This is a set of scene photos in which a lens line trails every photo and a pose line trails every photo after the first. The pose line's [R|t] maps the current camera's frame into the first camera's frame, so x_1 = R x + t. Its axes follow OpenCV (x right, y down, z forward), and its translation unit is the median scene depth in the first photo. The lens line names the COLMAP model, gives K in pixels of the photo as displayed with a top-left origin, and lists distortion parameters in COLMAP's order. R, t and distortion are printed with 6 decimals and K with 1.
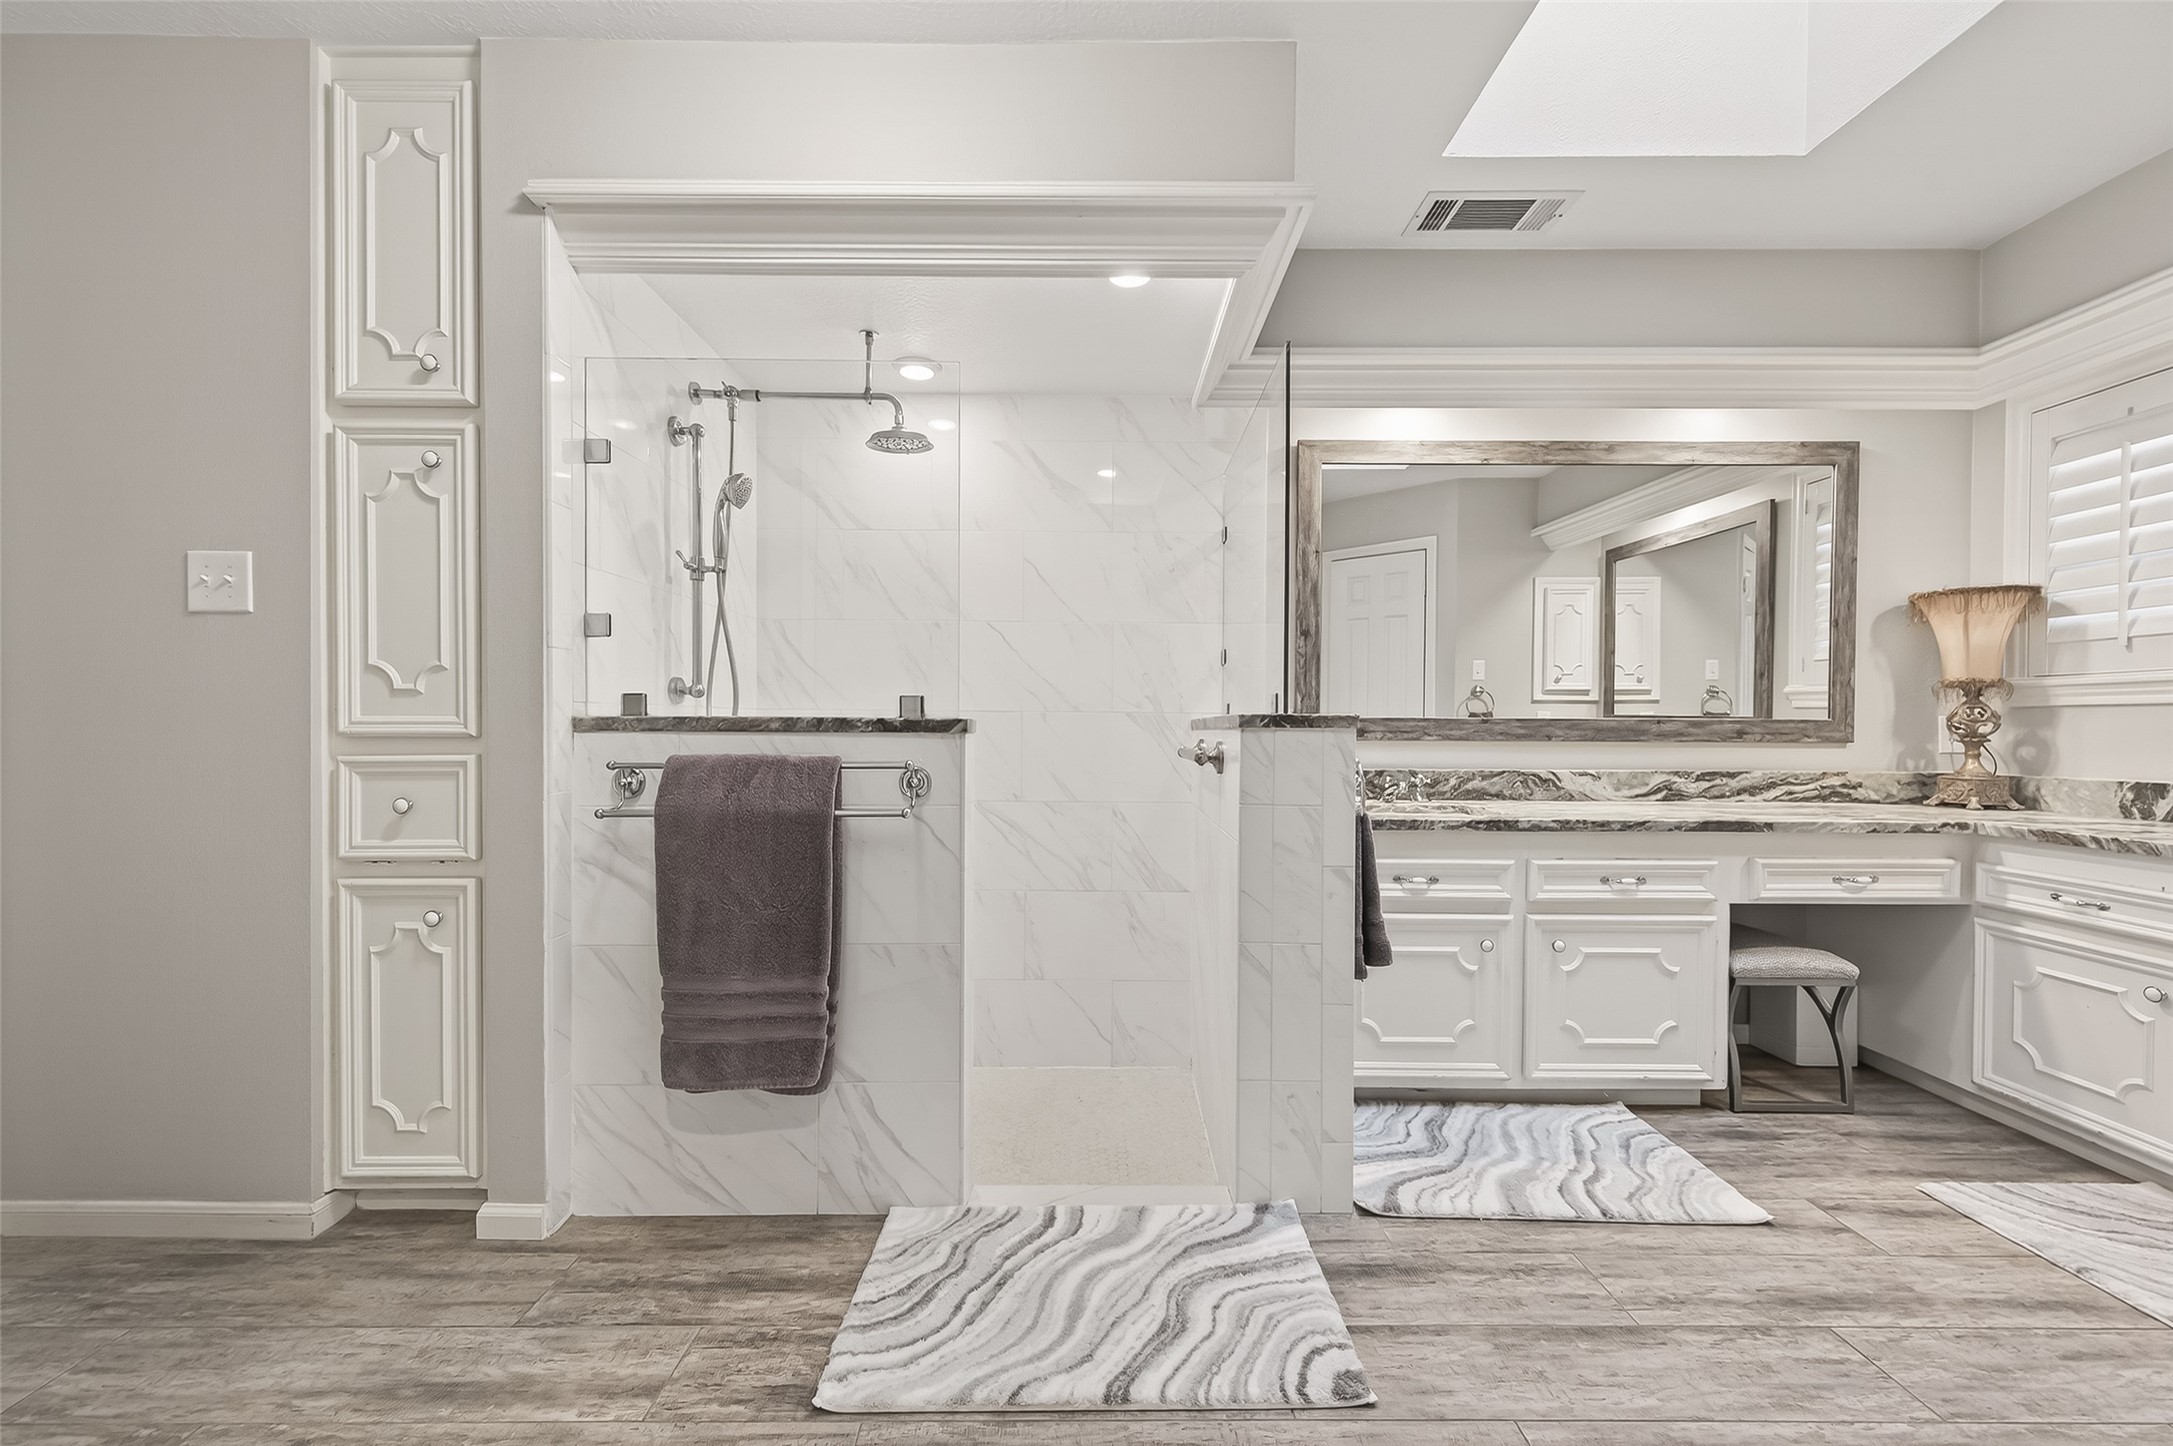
lens RADIAL K [[861.4, 0, 1087.9], [0, 861.4, 729.4], [0, 0, 1]] dist [0.006284, -0.001999]
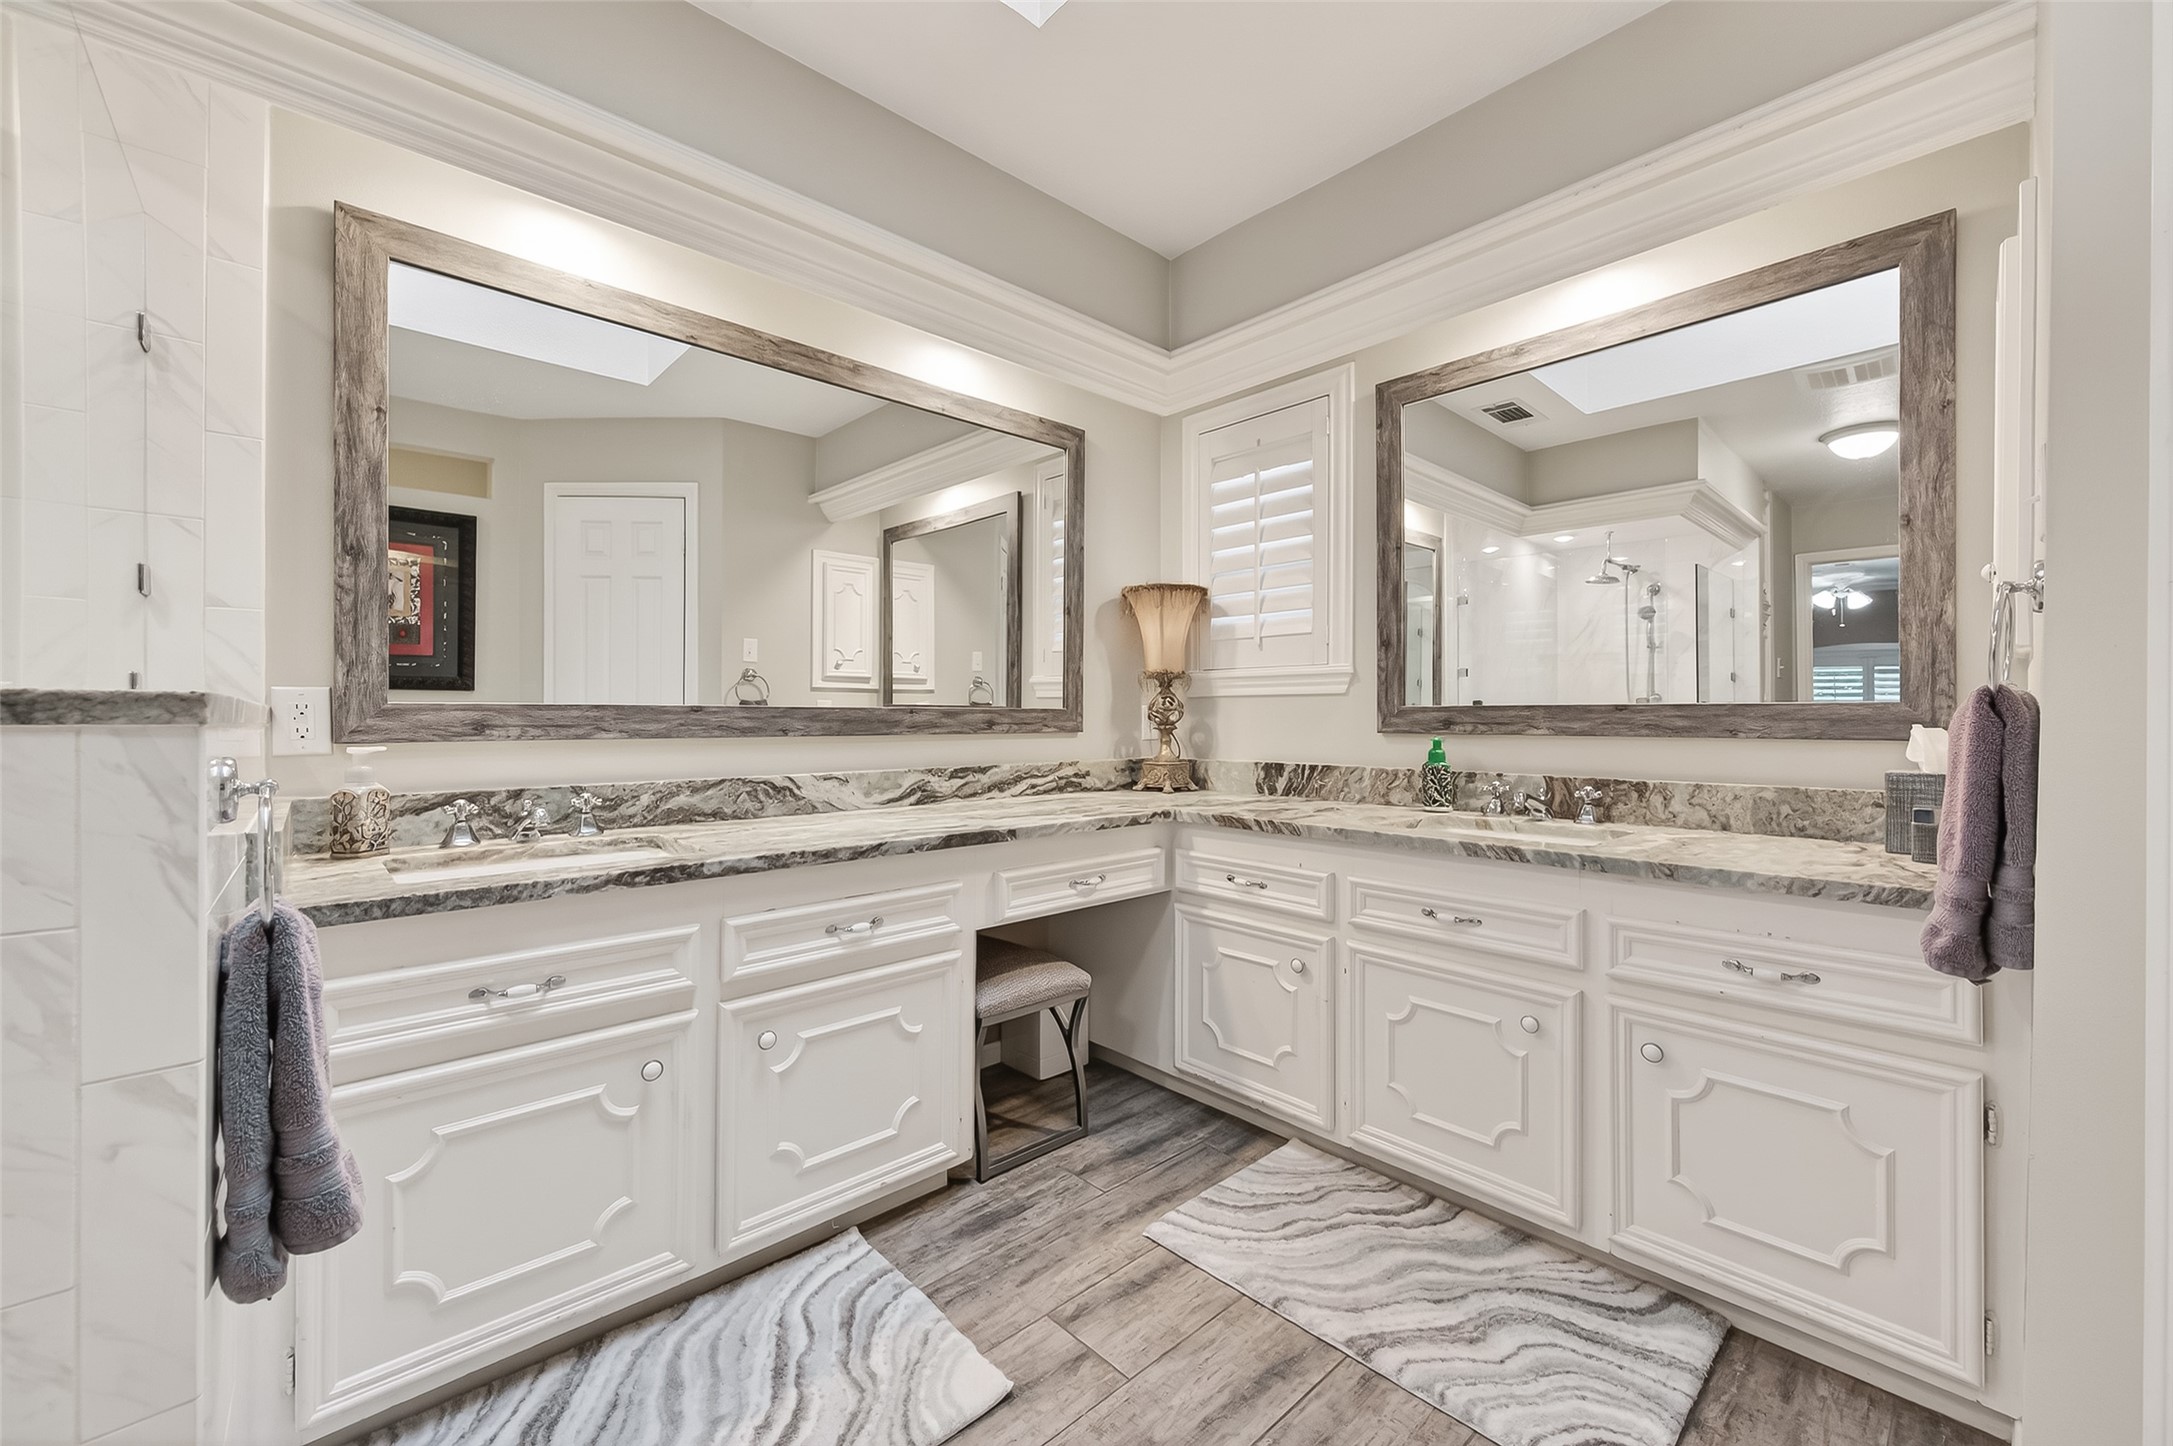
lens RADIAL K [[861.4, 0, 1094.0], [0, 861.4, 716.3], [0, 0, 1]] dist [0.006284, -0.001999]
pose [[0.734280, -0.004364, 0.678833, 0.264676], [0.007229, 0.999973, -0.001391, -0.001096], [-0.678809, 0.005929, 0.734291, 0.313547]]
